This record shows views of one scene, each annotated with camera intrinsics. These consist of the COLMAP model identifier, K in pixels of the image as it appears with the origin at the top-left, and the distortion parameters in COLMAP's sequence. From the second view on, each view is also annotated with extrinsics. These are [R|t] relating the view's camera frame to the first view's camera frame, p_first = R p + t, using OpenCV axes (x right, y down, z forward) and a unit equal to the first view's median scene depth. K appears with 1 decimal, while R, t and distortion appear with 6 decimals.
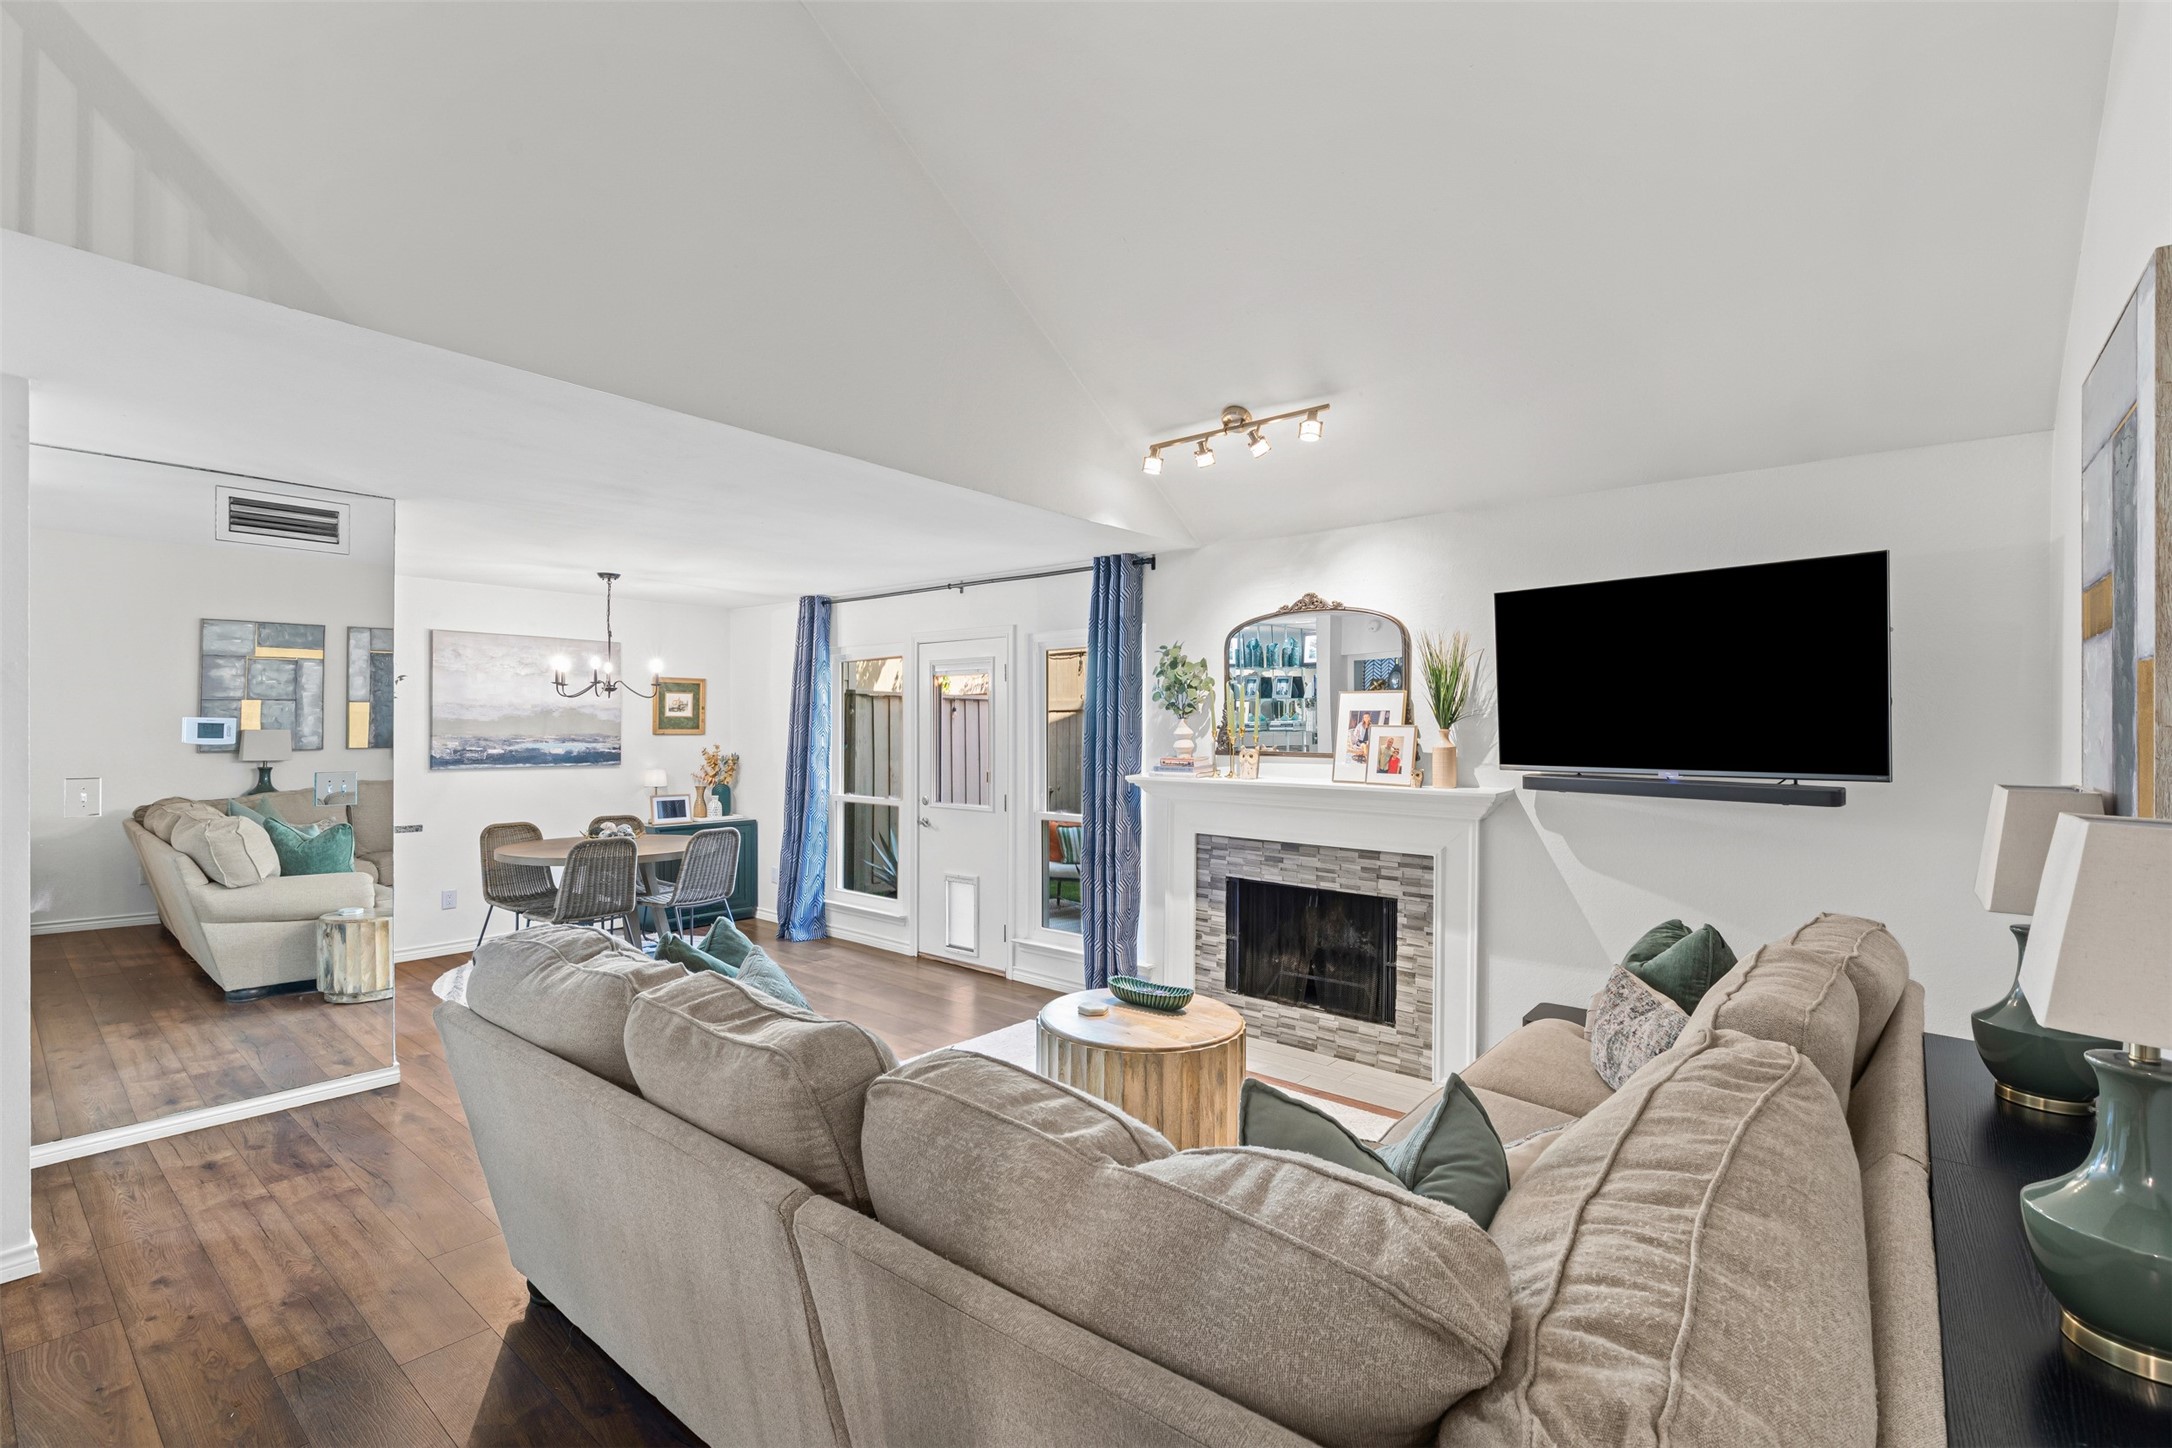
lens RADIAL K [[968.4, 0, 1087.1], [0, 968.4, 721.2], [0, 0, 1]] dist [0.000903, 0.000592]
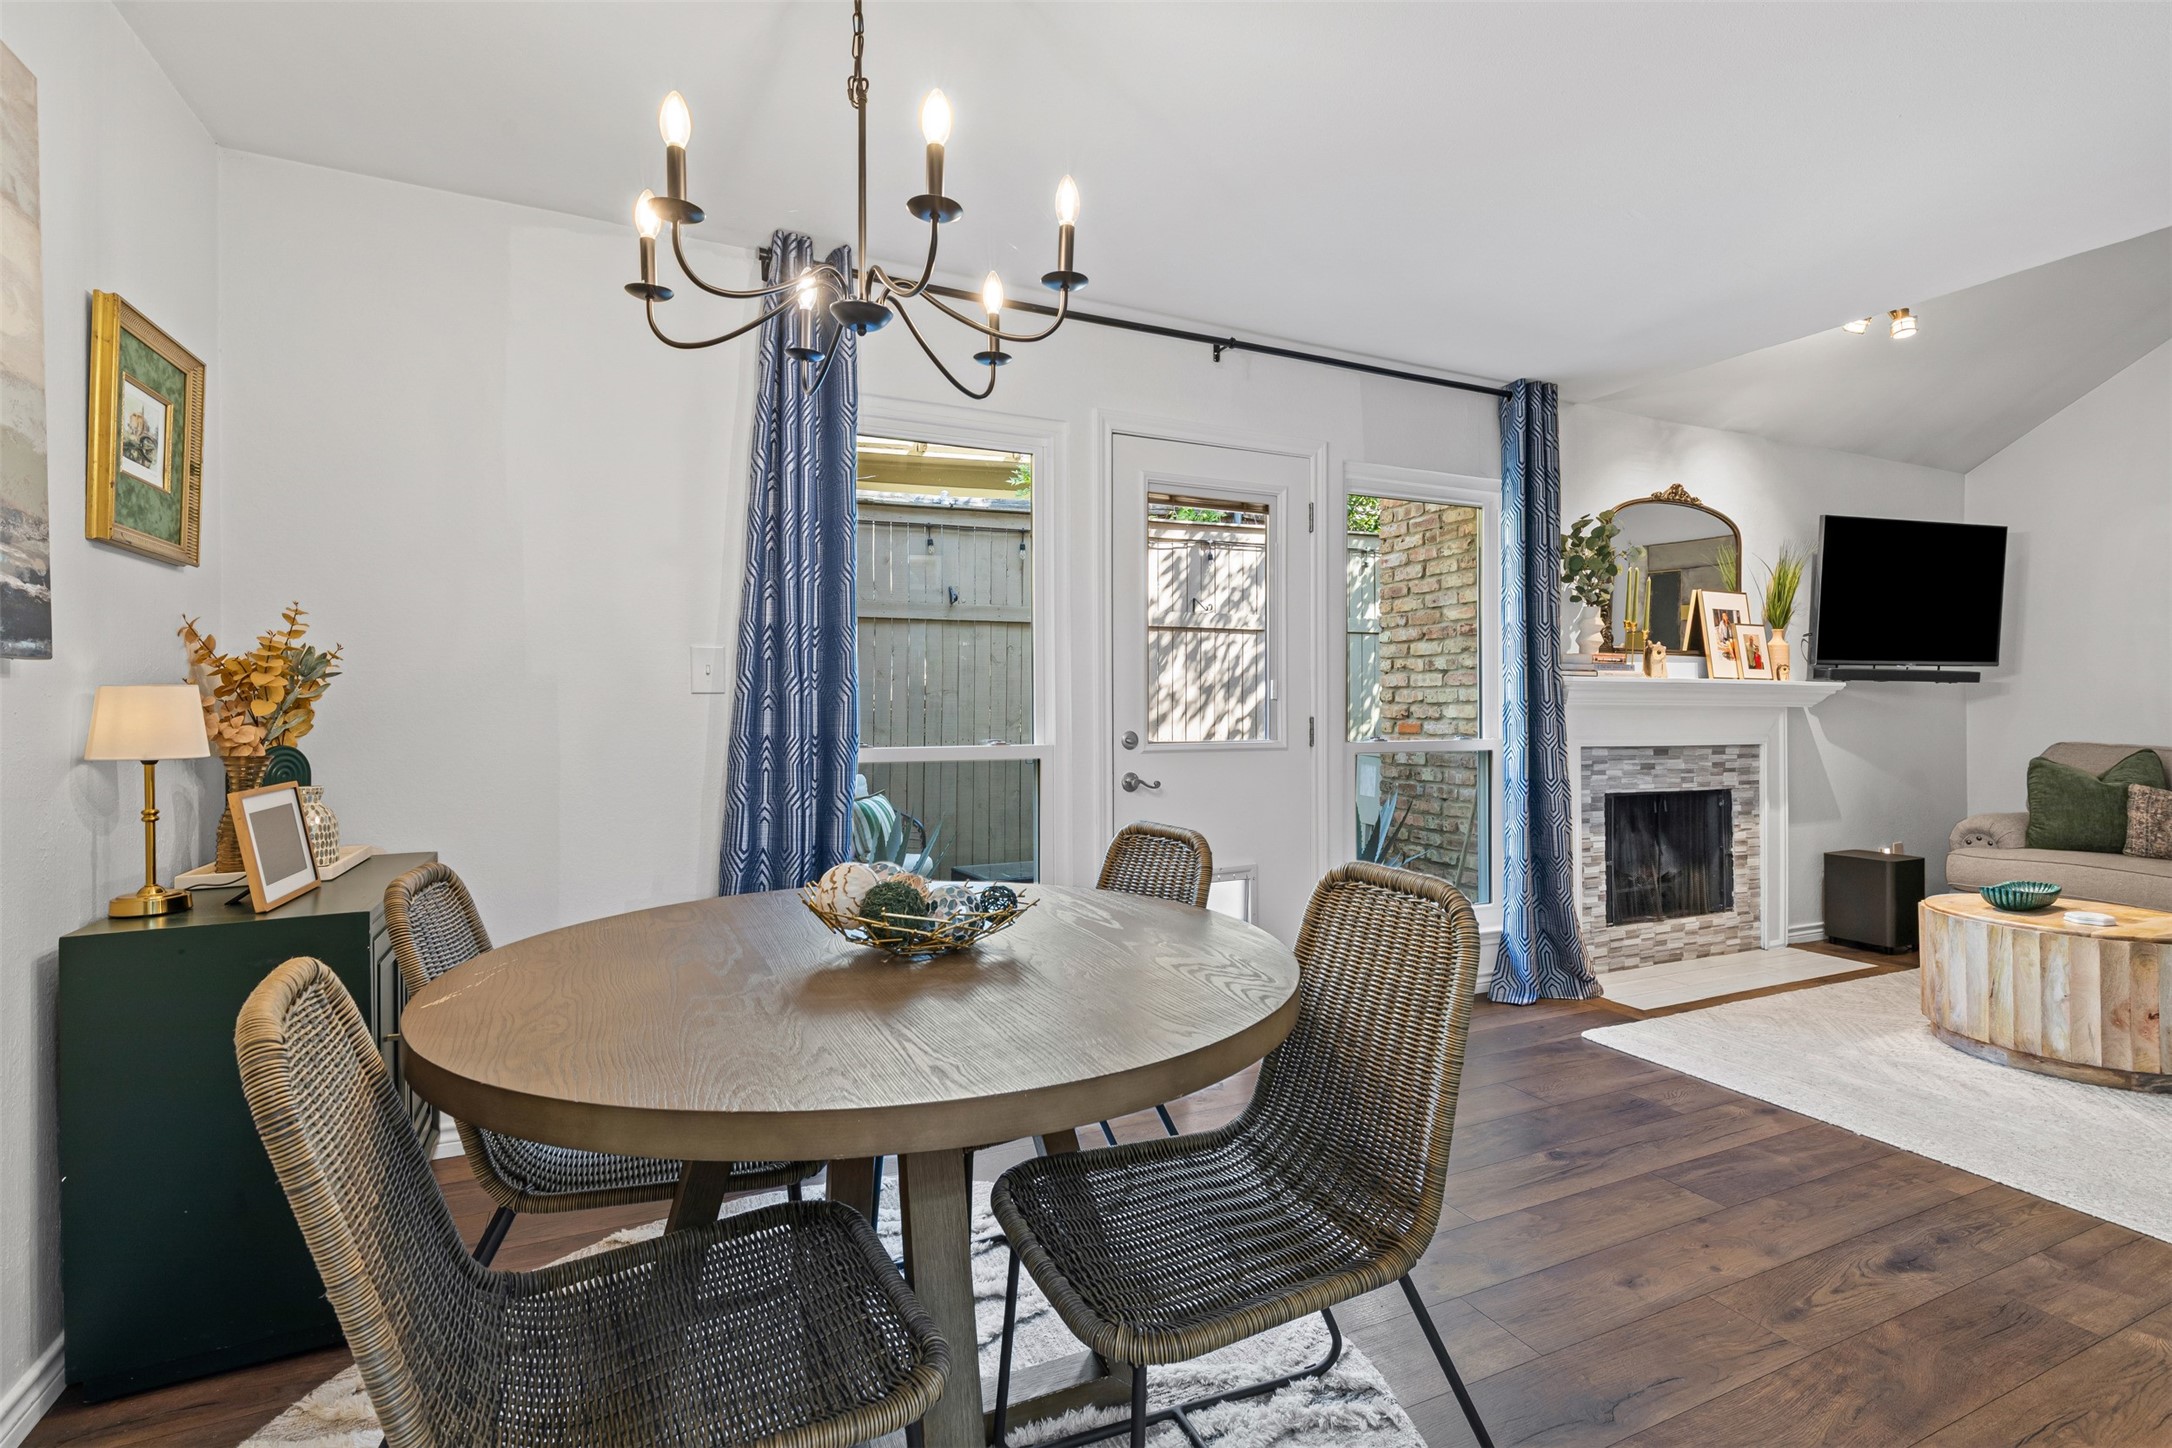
lens RADIAL K [[1004.1, 0, 1091.0], [0, 1004.1, 695.0], [0, 0, 1]] dist [0.003608, 0.000152]
pose [[0.420001, 0.004117, 0.907514, -0.967076], [-0.005355, 0.999984, -0.002059, 0.086232], [-0.907508, -0.003995, 0.420016, 1.167391]]
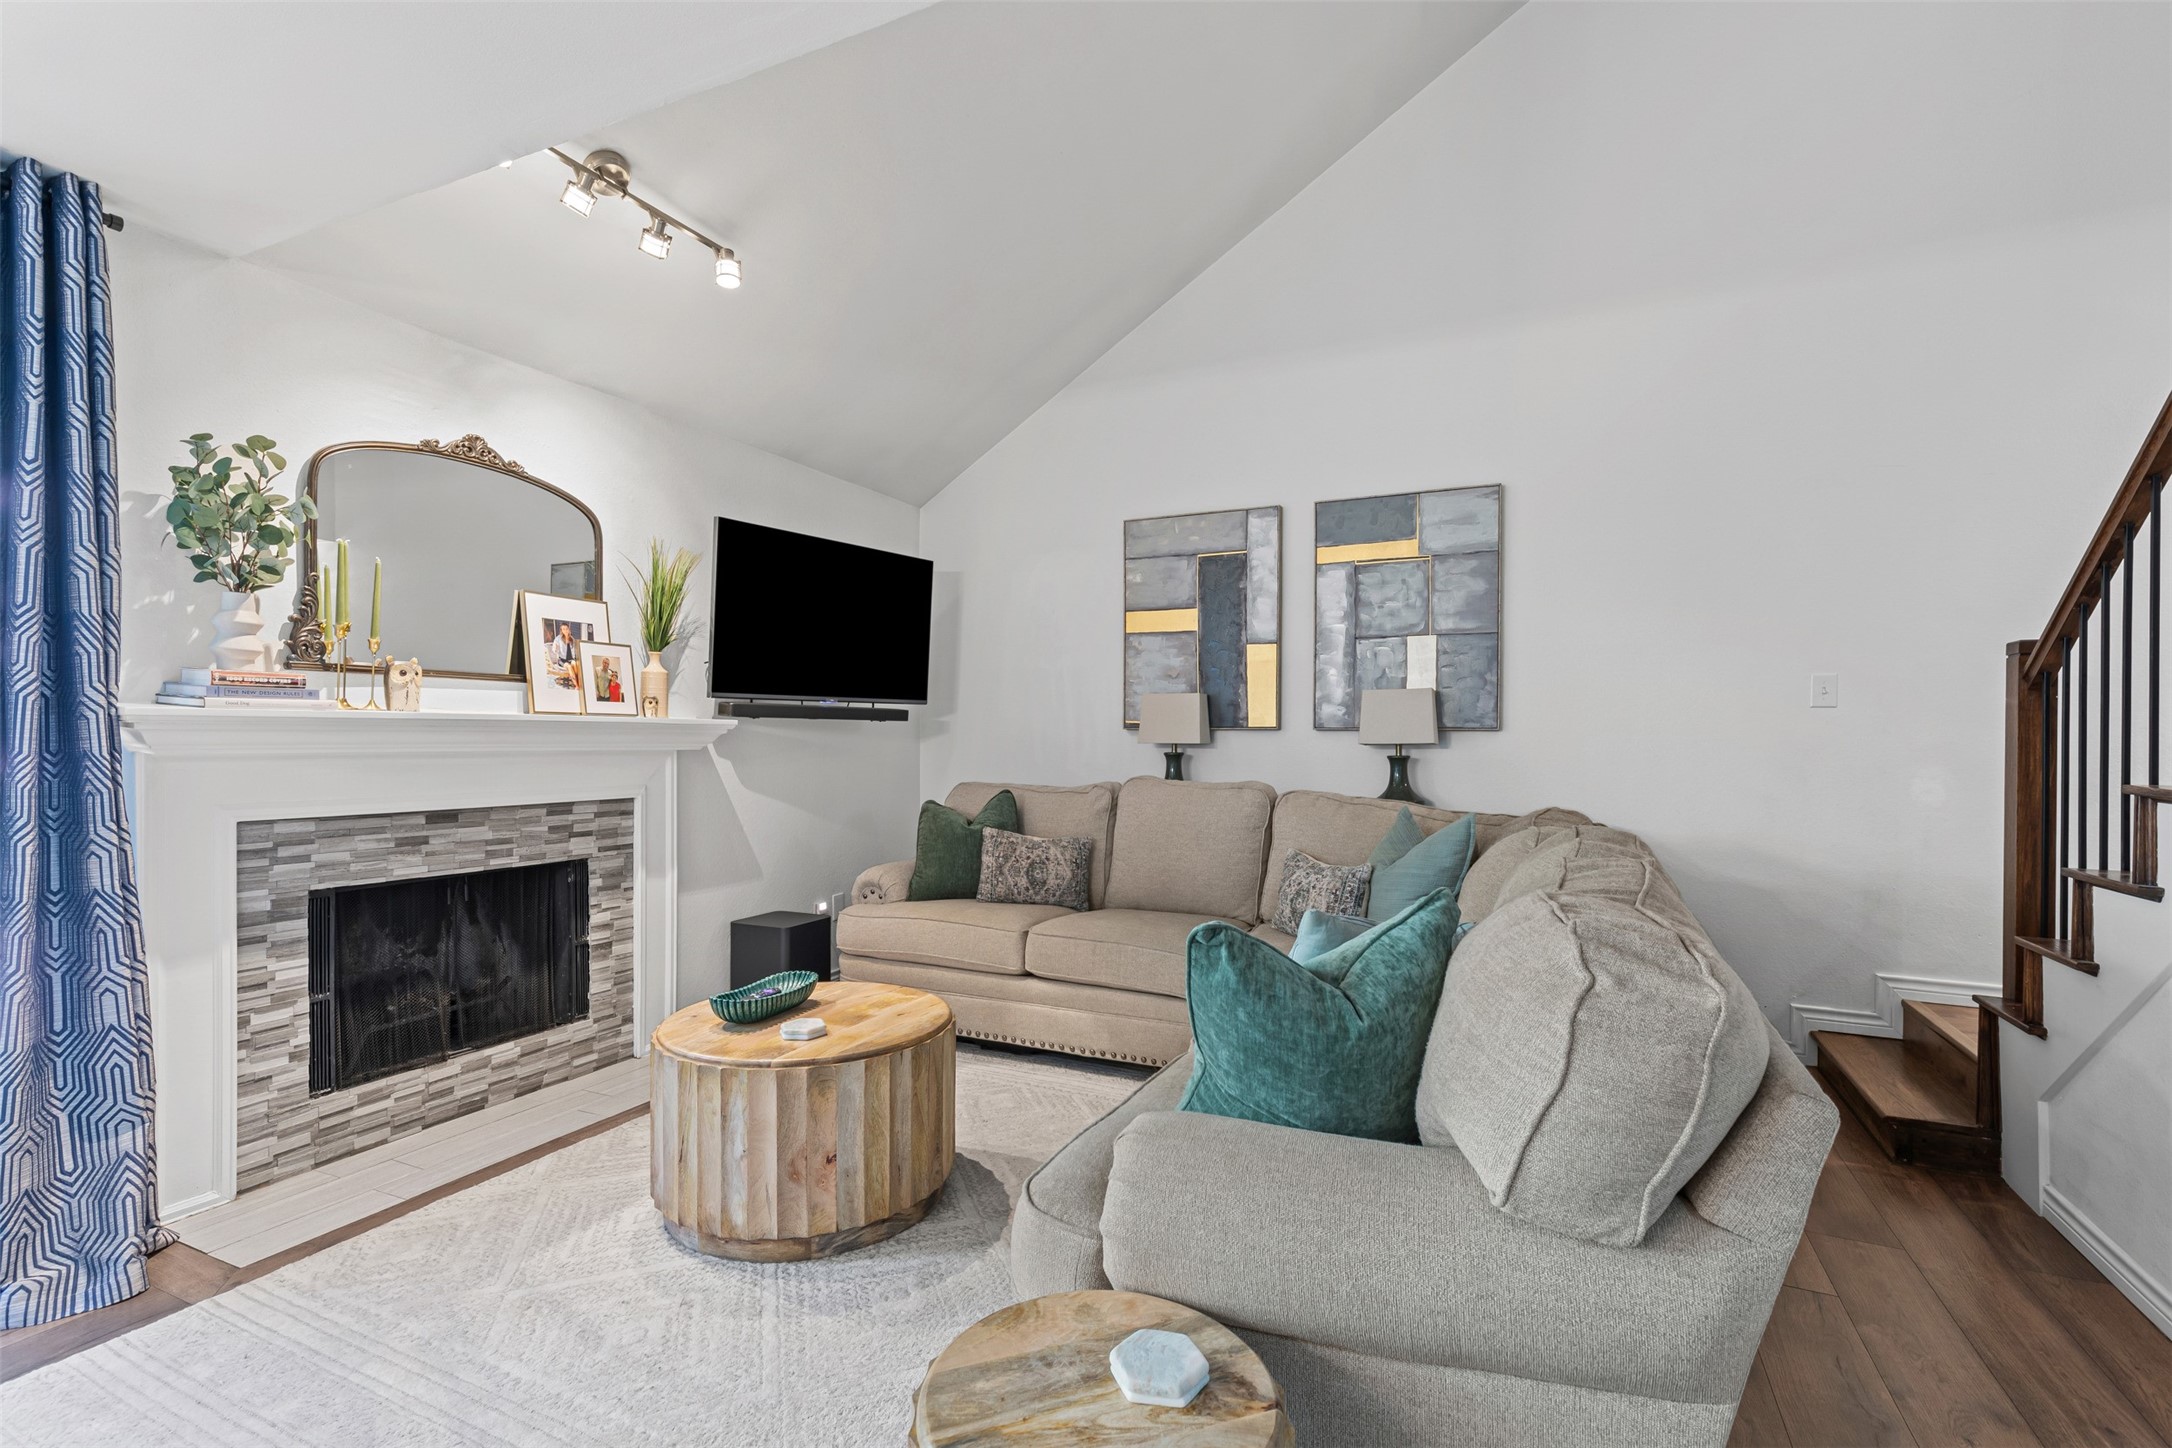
lens RADIAL K [[980.0, 0, 1079.9], [0, 980.0, 743.0], [0, 0, 1]] dist [0.006771, -0.000265]
pose [[-0.251456, -0.012691, 0.967786, -0.570004], [-0.008216, 0.999906, 0.010977, 0.074447], [-0.967834, -0.005191, -0.251536, 0.804599]]
